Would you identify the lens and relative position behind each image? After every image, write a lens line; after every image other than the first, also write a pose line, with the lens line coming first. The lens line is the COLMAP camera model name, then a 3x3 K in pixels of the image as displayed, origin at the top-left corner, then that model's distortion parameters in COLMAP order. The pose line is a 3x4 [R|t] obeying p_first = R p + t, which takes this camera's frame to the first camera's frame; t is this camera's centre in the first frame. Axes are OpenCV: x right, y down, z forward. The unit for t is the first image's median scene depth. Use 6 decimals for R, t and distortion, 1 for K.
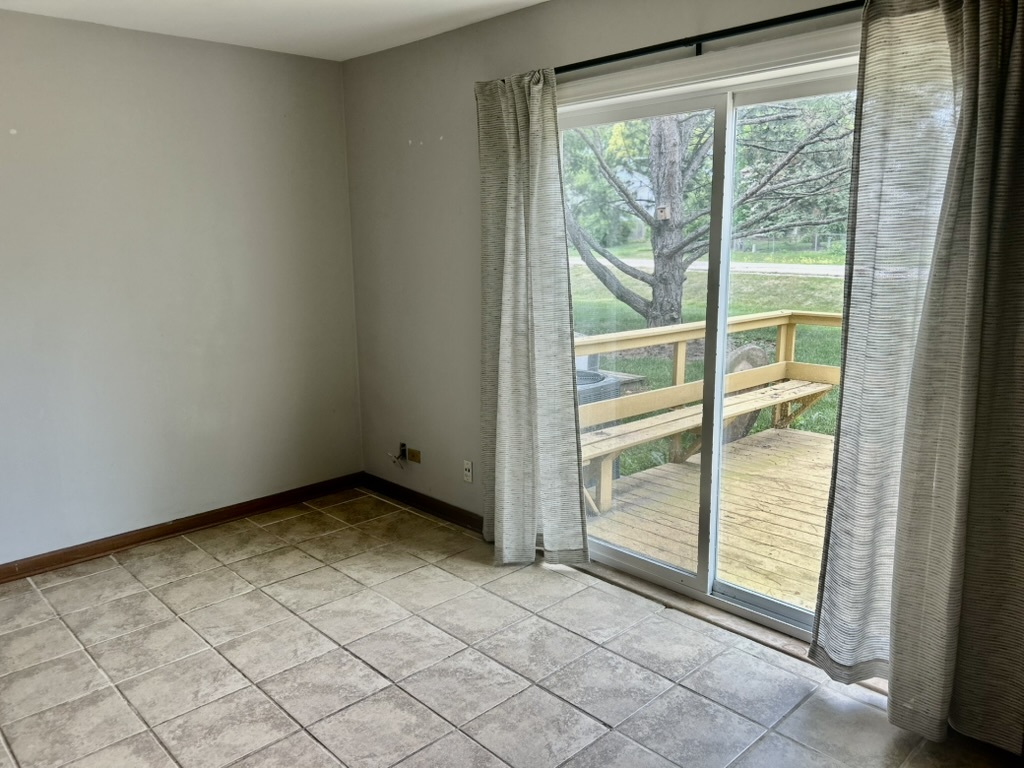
lens RADIAL K [[754.9, 0, 512.0], [0, 754.9, 384.0], [0, 0, 1]] dist [0.044266, -0.001935]
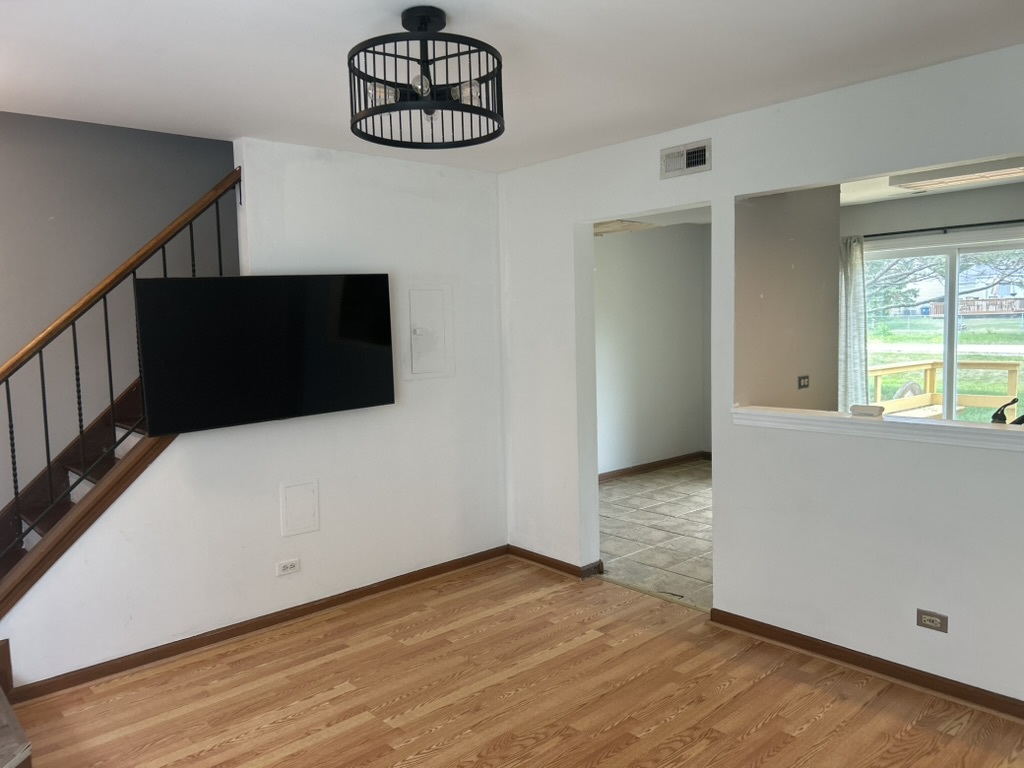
lens RADIAL K [[777.7, 0, 512.0], [0, 777.7, 384.0], [0, 0, 1]] dist [0.023008, -0.002215]
pose [[0.999708, -0.010721, -0.021640, -0.244020], [0.008187, 0.993450, -0.113976, 0.067796], [0.022720, 0.113766, 0.993248, -0.320888]]
